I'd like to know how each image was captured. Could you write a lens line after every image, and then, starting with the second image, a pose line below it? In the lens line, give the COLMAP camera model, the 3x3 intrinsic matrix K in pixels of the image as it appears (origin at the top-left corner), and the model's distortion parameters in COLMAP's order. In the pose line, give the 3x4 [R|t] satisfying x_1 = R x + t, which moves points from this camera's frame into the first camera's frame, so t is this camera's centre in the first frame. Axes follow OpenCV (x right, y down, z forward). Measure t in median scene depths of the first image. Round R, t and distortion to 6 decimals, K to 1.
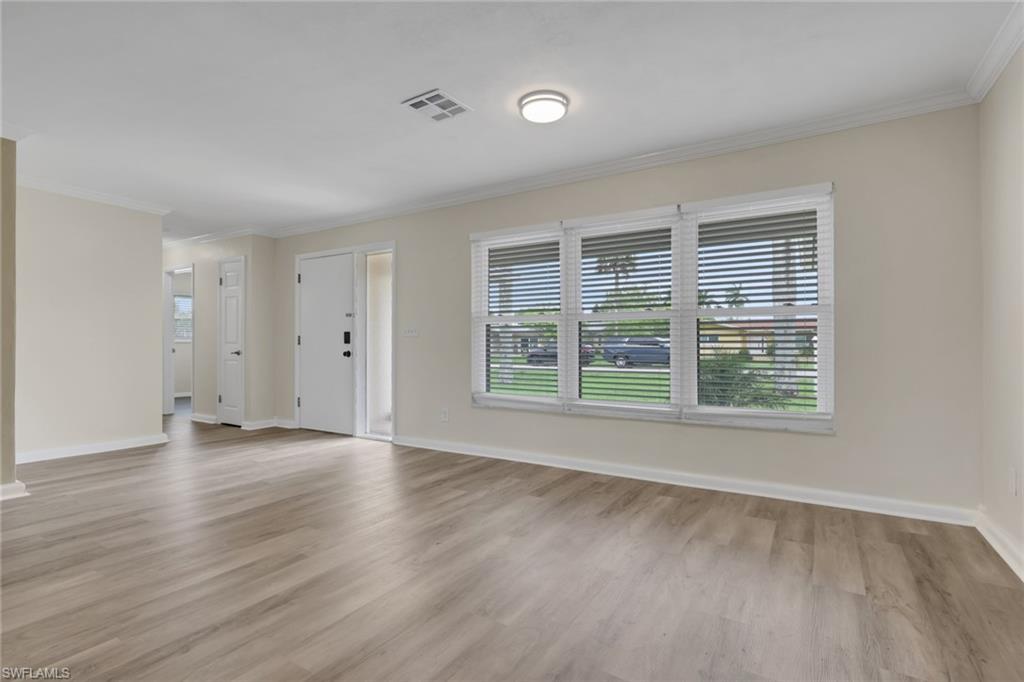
lens RADIAL K [[486.1, 0, 512.0], [0, 486.1, 341.0], [0, 0, 1]] dist [0.000973, 0.000219]
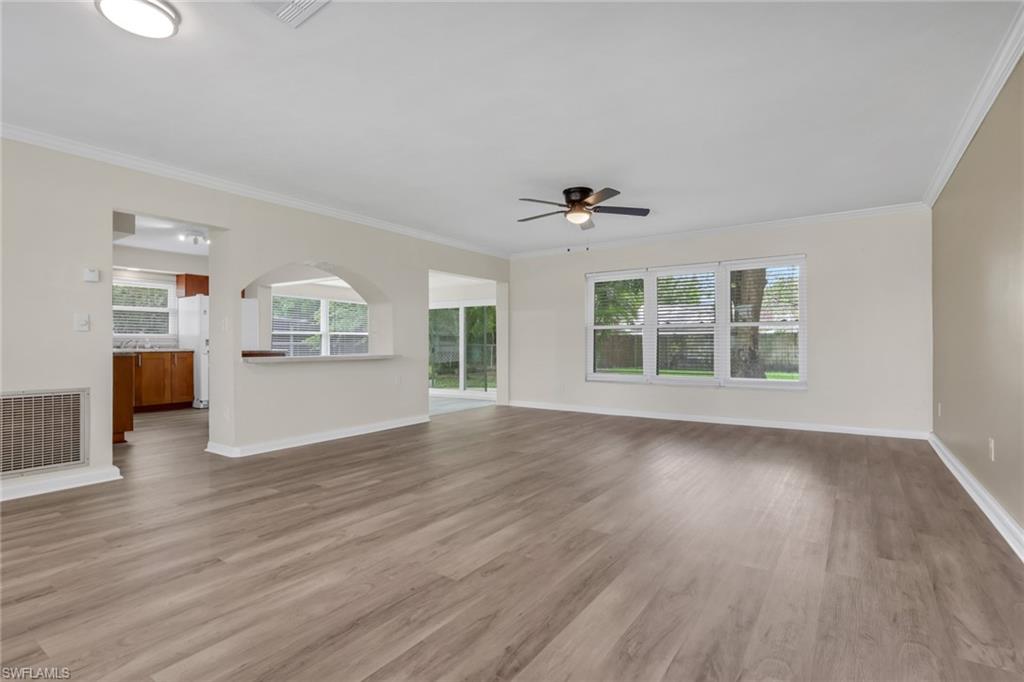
lens RADIAL K [[504.1, 0, 512.0], [0, 504.1, 341.0], [0, 0, 1]] dist [0.000789, -0.000411]
pose [[-0.997991, 0.005351, 0.063134, -0.705905], [0.004253, 0.999838, -0.017513, 0.023615], [-0.063217, -0.017209, -0.997851, 2.253376]]
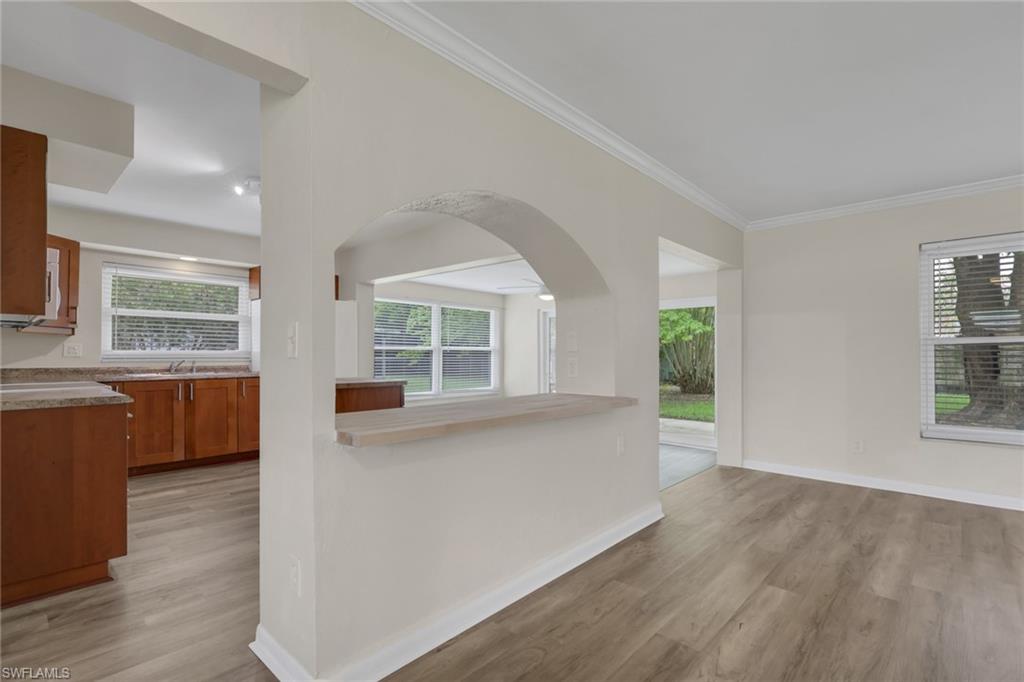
lens RADIAL K [[479.3, 0, 516.3], [0, 479.3, 346.2], [0, 0, 1]] dist [-0.000738, -0.000186]
pose [[-0.981444, 0.005954, 0.191659, 0.134097], [0.001330, 0.999705, -0.024243, -0.065619], [-0.191747, -0.023538, -0.981162, 0.898734]]
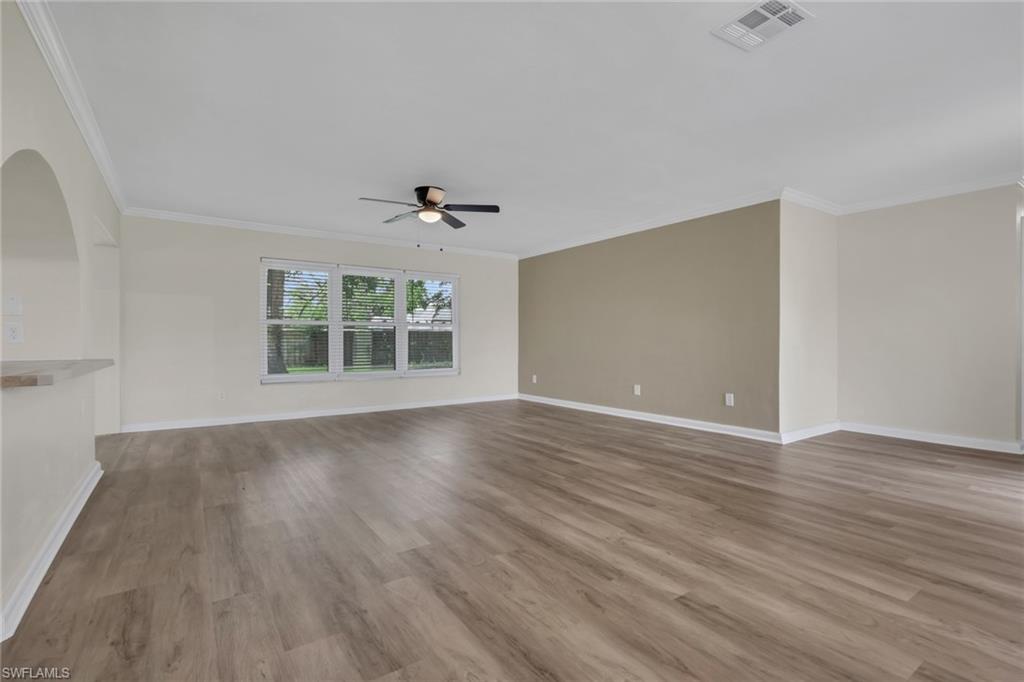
lens RADIAL K [[479.3, 0, 516.3], [0, 479.3, 346.2], [0, 0, 1]] dist [-0.000738, -0.000186]
pose [[-0.395726, 0.014793, -0.918249, 0.918311], [0.013170, 0.999859, 0.010432, 0.007431], [0.918274, -0.007965, -0.395865, 1.262014]]
